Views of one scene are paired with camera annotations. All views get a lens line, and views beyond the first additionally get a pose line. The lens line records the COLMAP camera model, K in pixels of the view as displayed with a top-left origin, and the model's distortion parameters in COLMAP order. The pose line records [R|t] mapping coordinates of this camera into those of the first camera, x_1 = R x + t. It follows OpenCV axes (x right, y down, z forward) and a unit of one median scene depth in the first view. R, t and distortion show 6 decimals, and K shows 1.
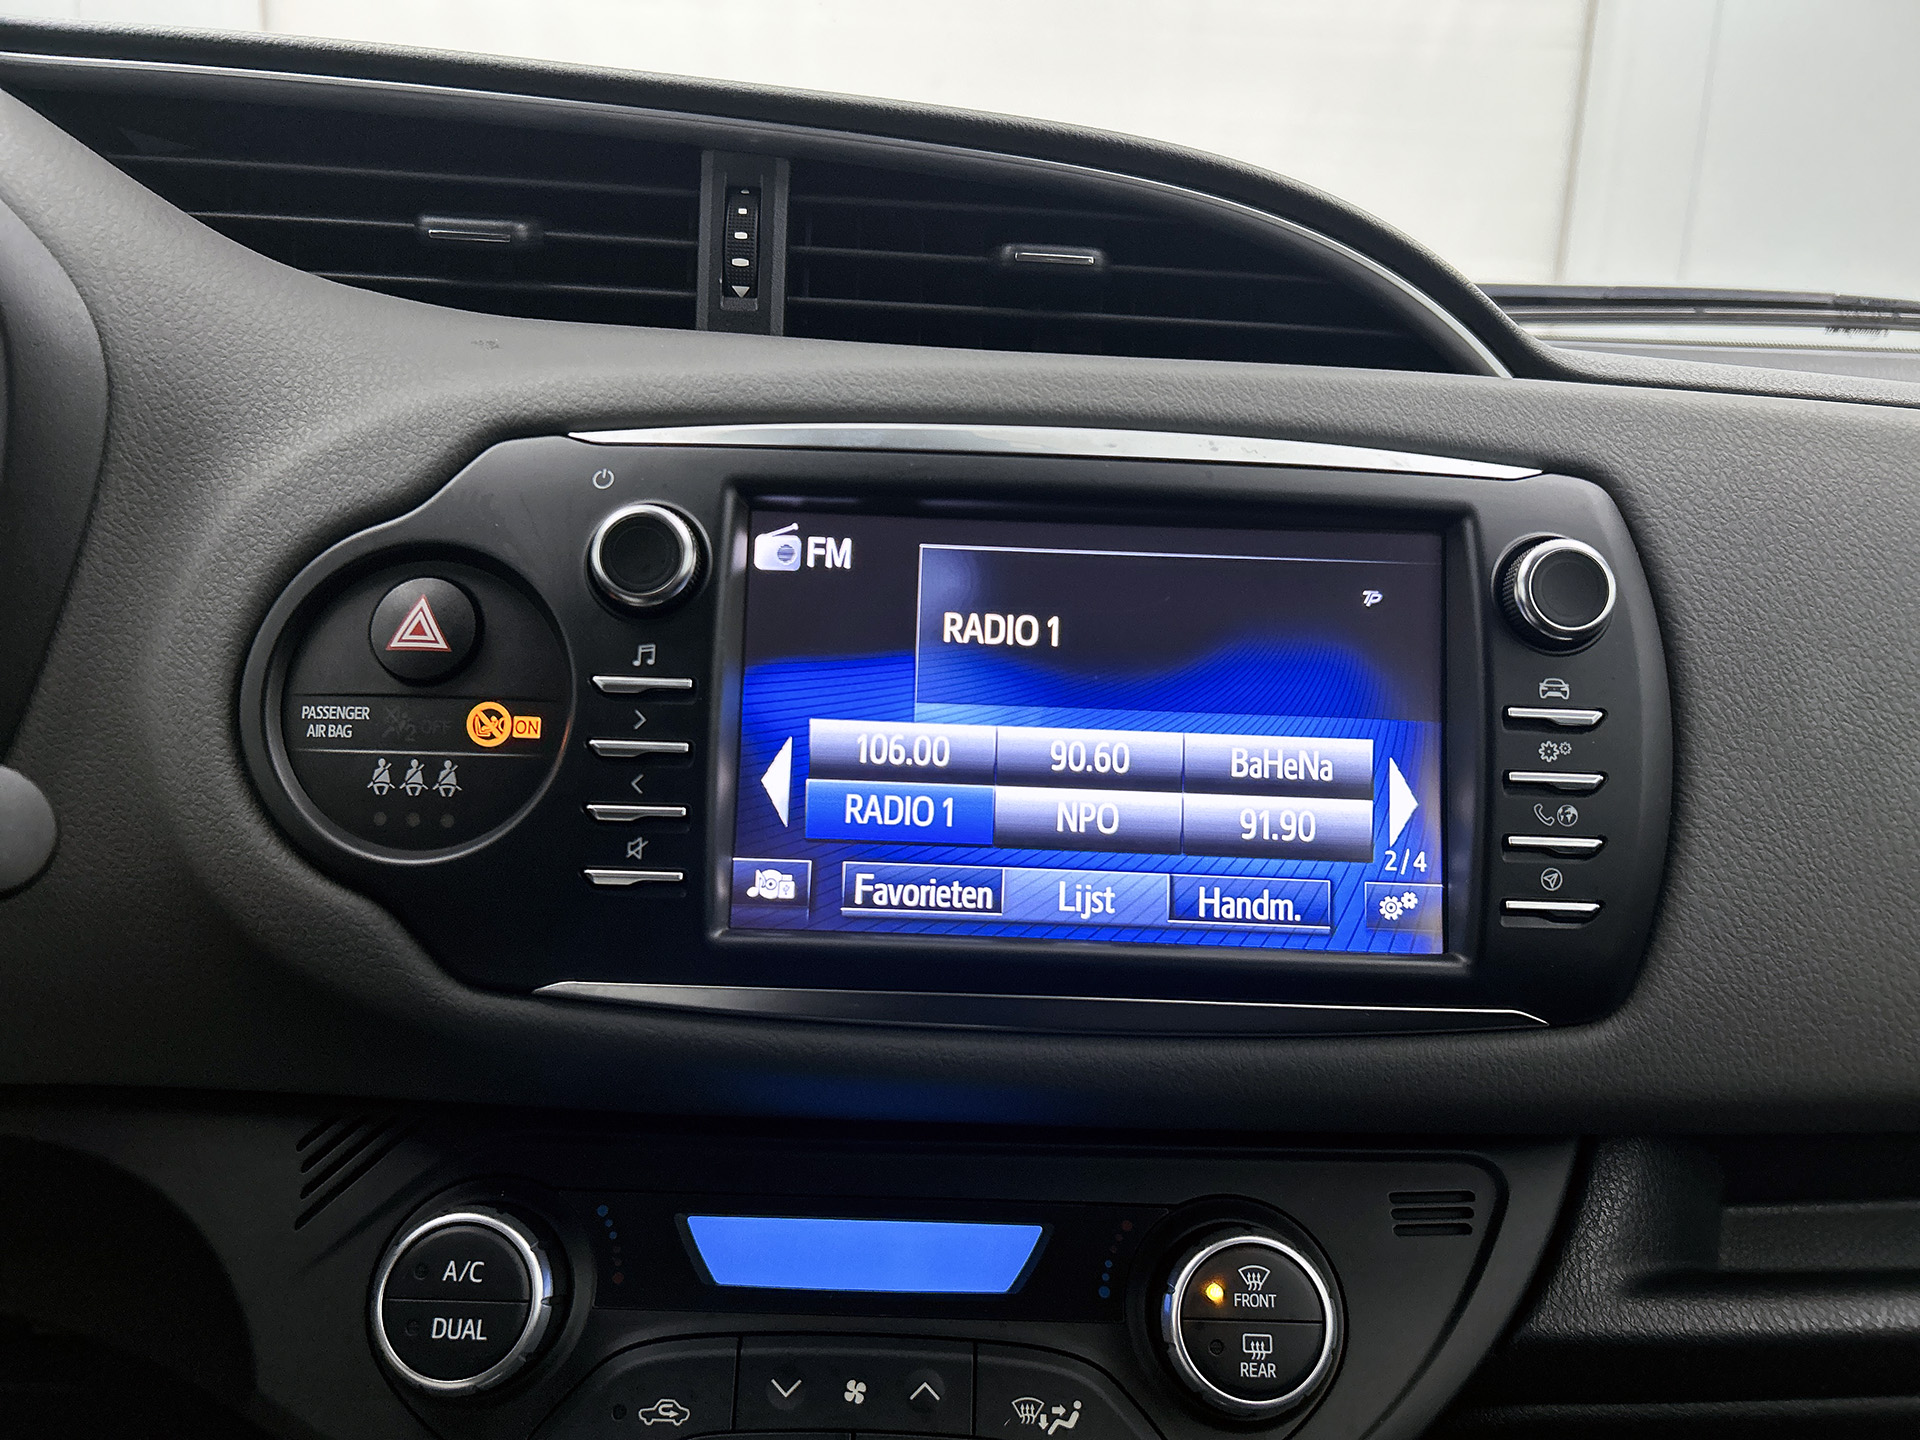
lens RADIAL K [[1468.5, 0, 959.4], [0, 1468.5, 735.9], [0, 0, 1]] dist [0.031429, -0.043840]
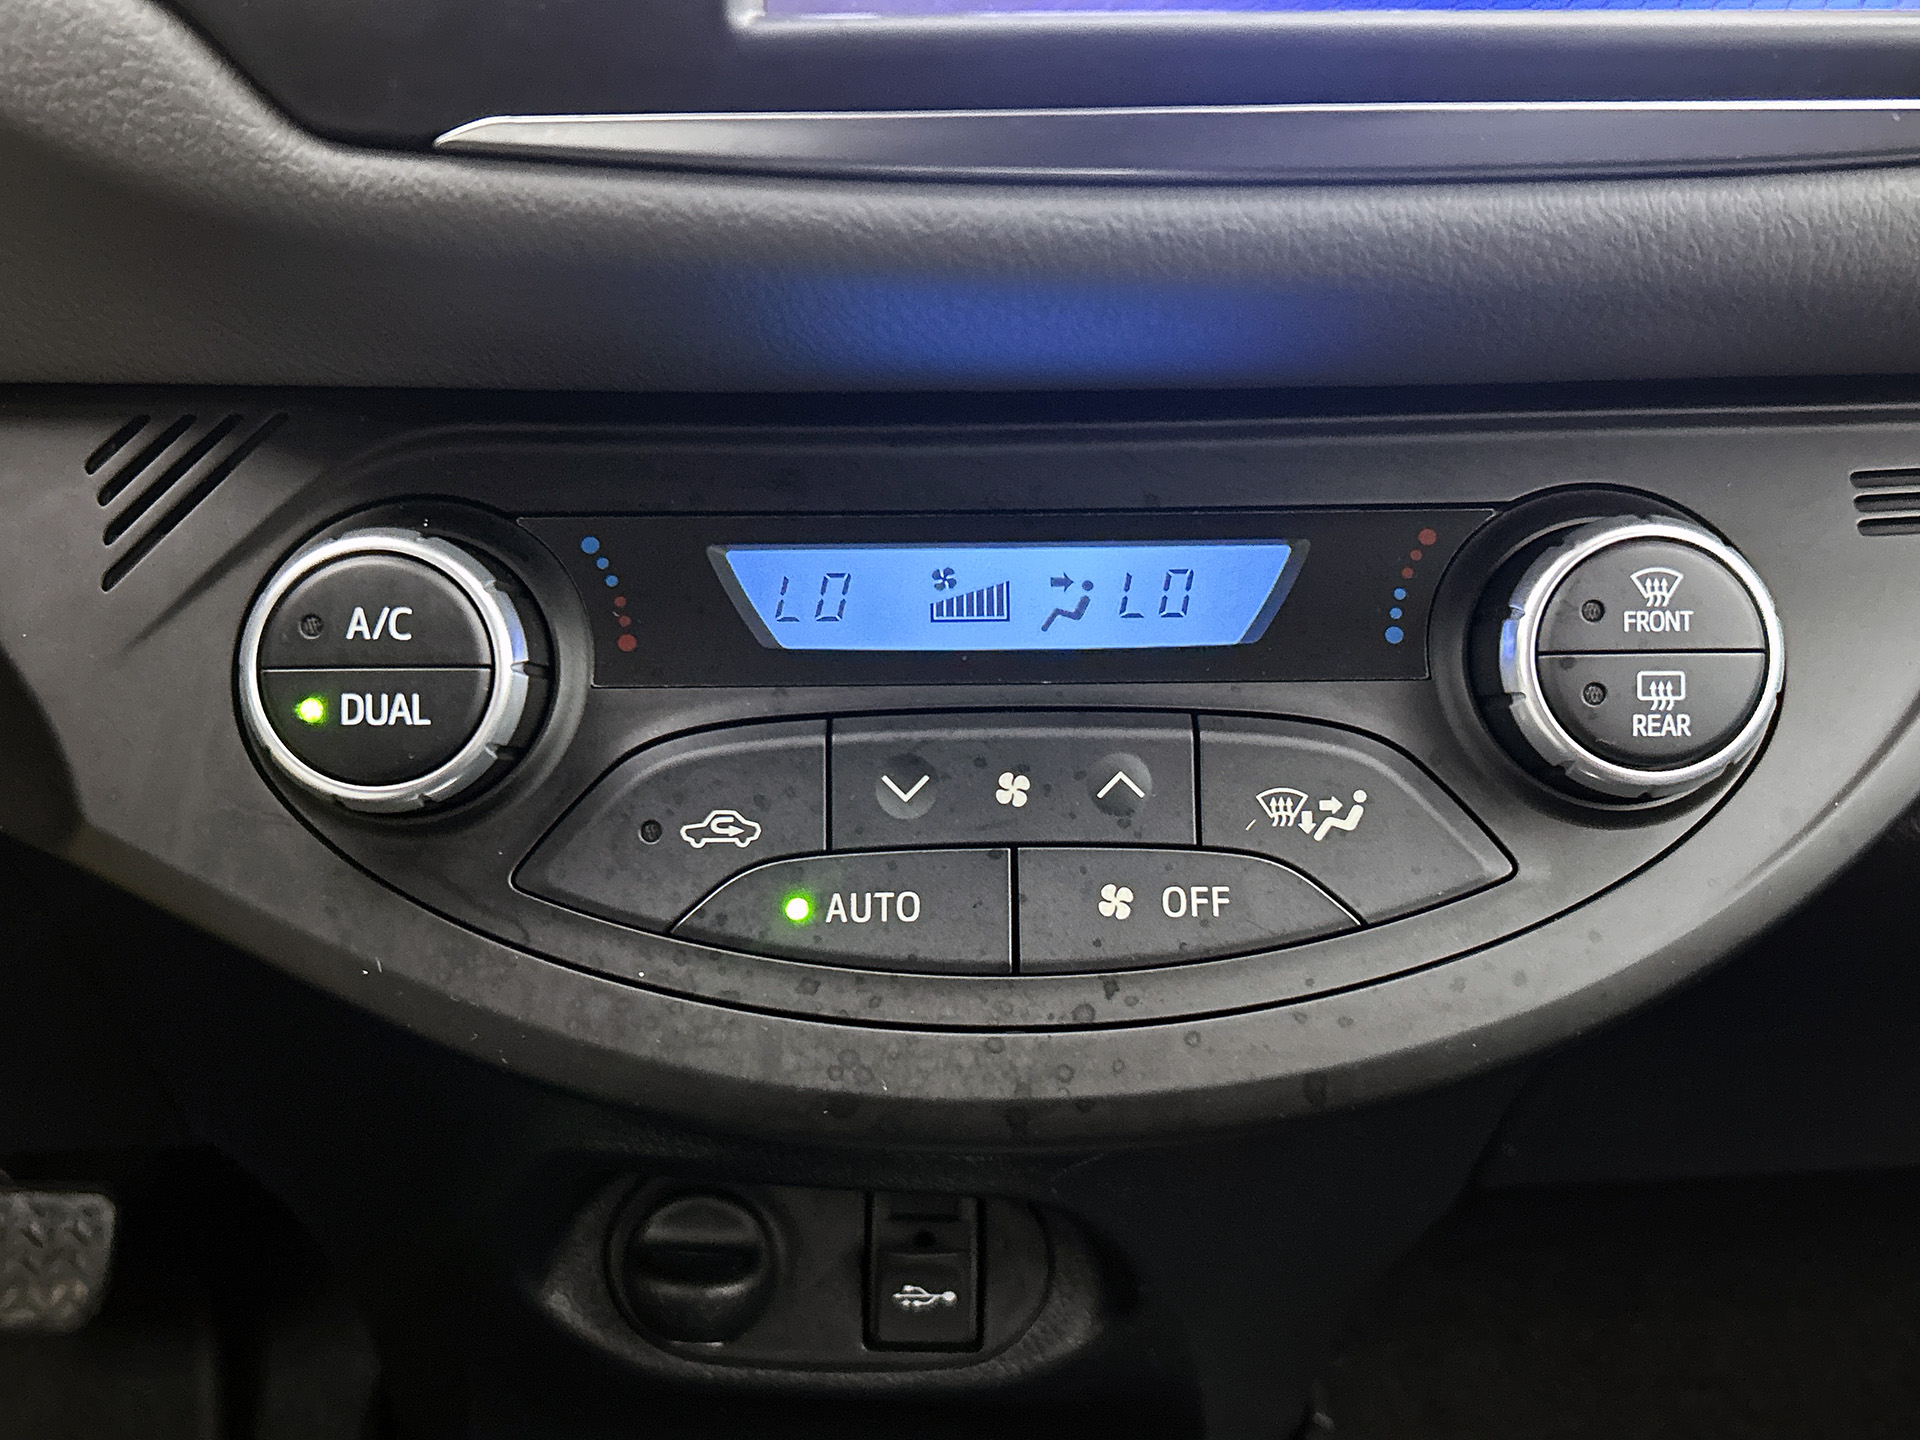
lens RADIAL K [[1900.6, 0, 971.6], [0, 1900.6, 694.3], [0, 0, 1]] dist [0.055229, 0.000000]
pose [[0.999150, -0.038887, -0.013642, -0.075833], [0.041137, 0.960904, 0.273808, 0.177272], [0.002461, -0.274136, 0.961688, 0.214942]]
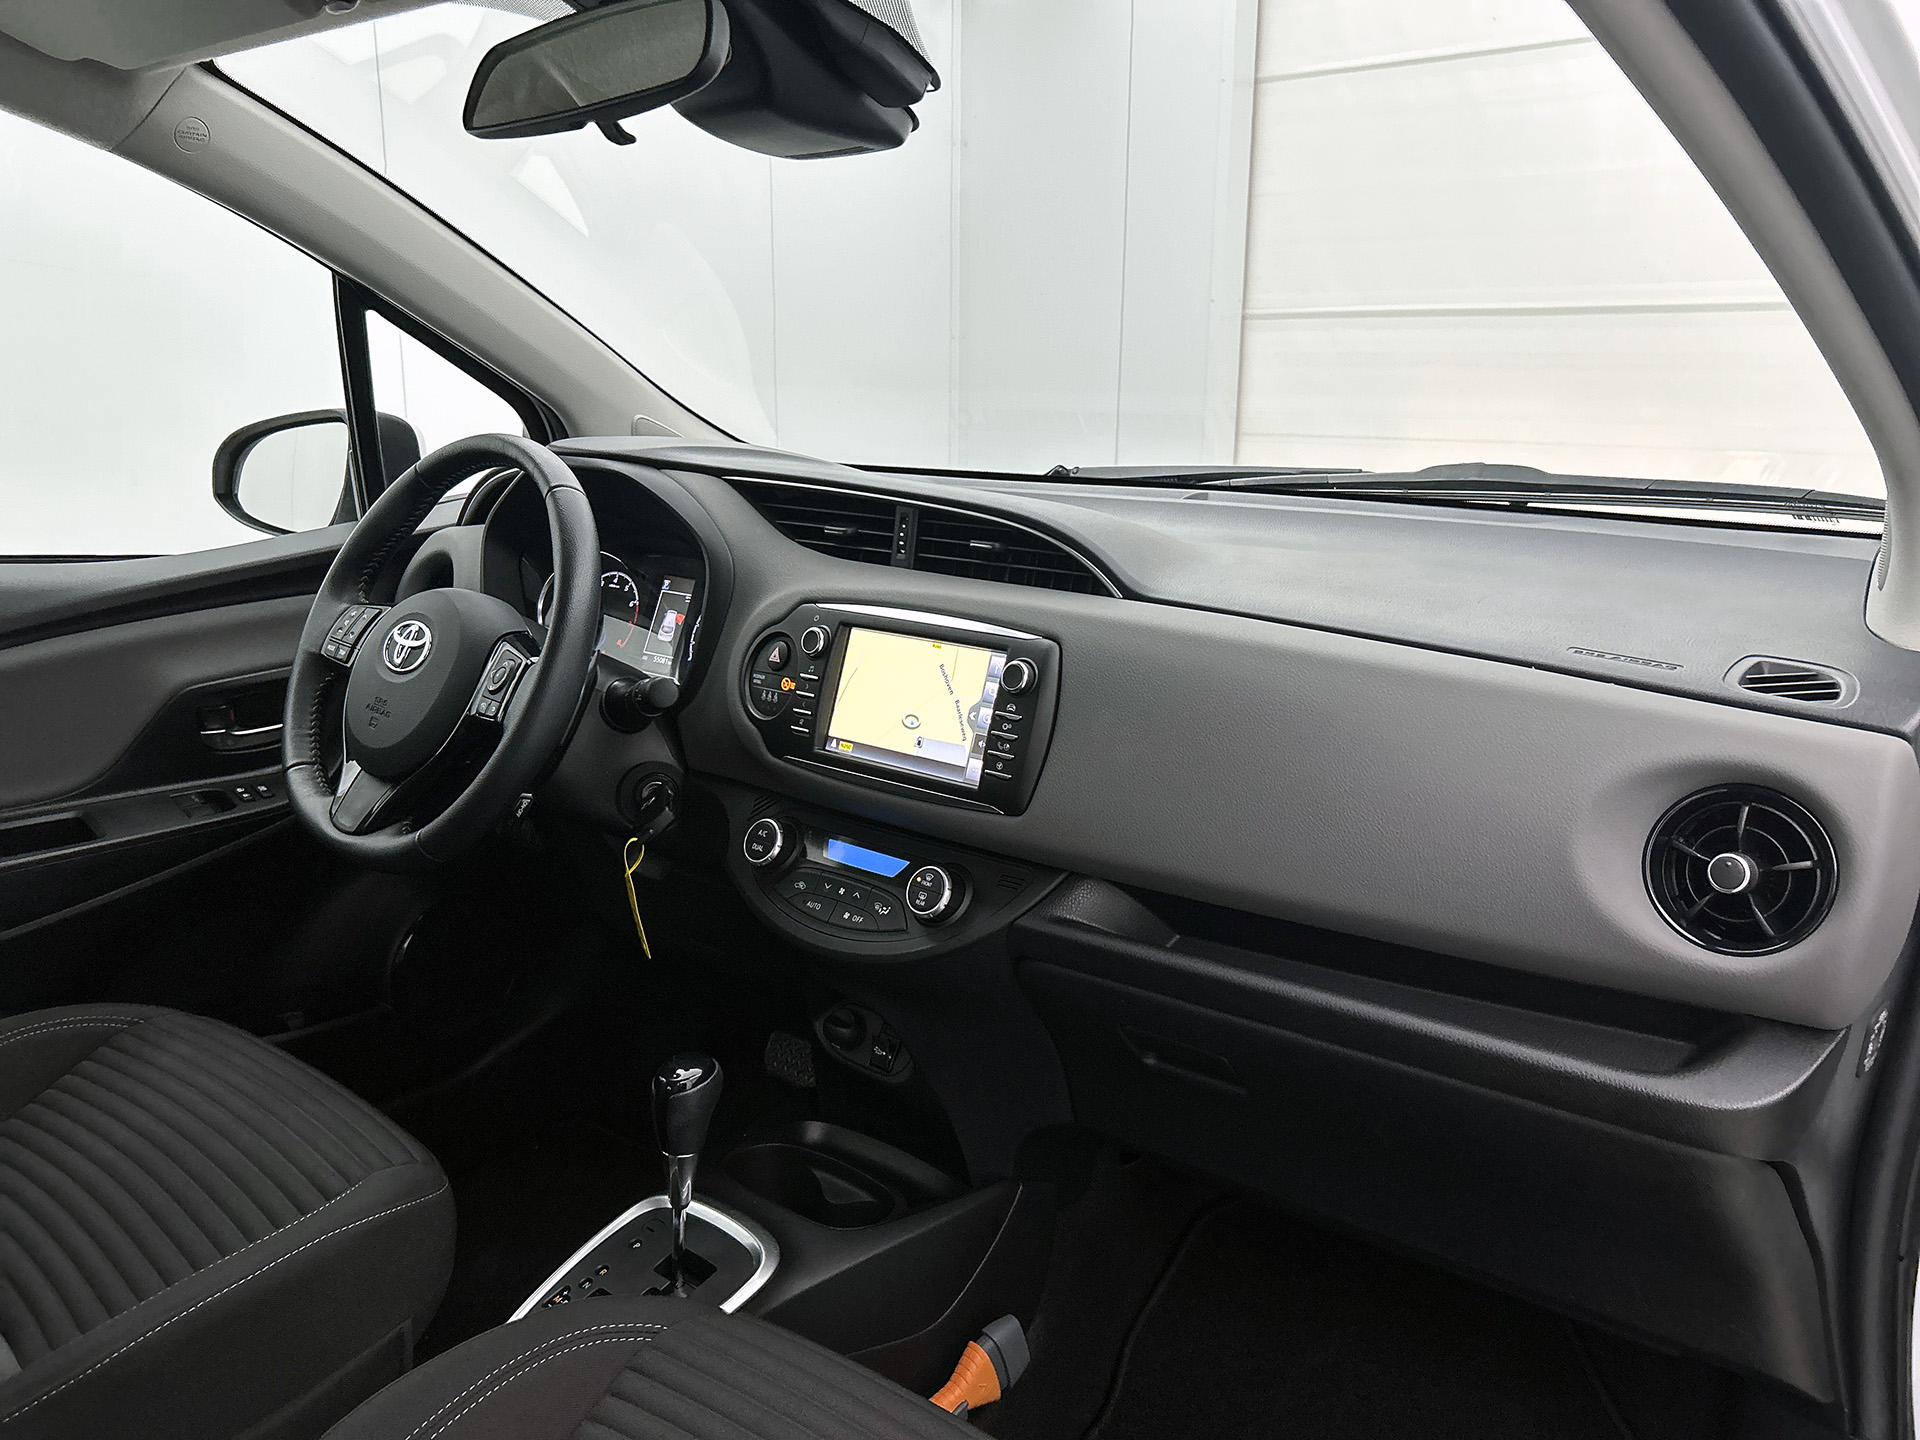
lens RADIAL K [[1468.5, 0, 955.8], [0, 1468.5, 687.7], [0, 0, 1]] dist [0.031429, -0.043840]
pose [[0.755374, 0.105600, -0.646729, 2.260488], [-0.117977, 0.992719, 0.024299, -0.131654], [0.644586, 0.057944, 0.762333, -1.431505]]
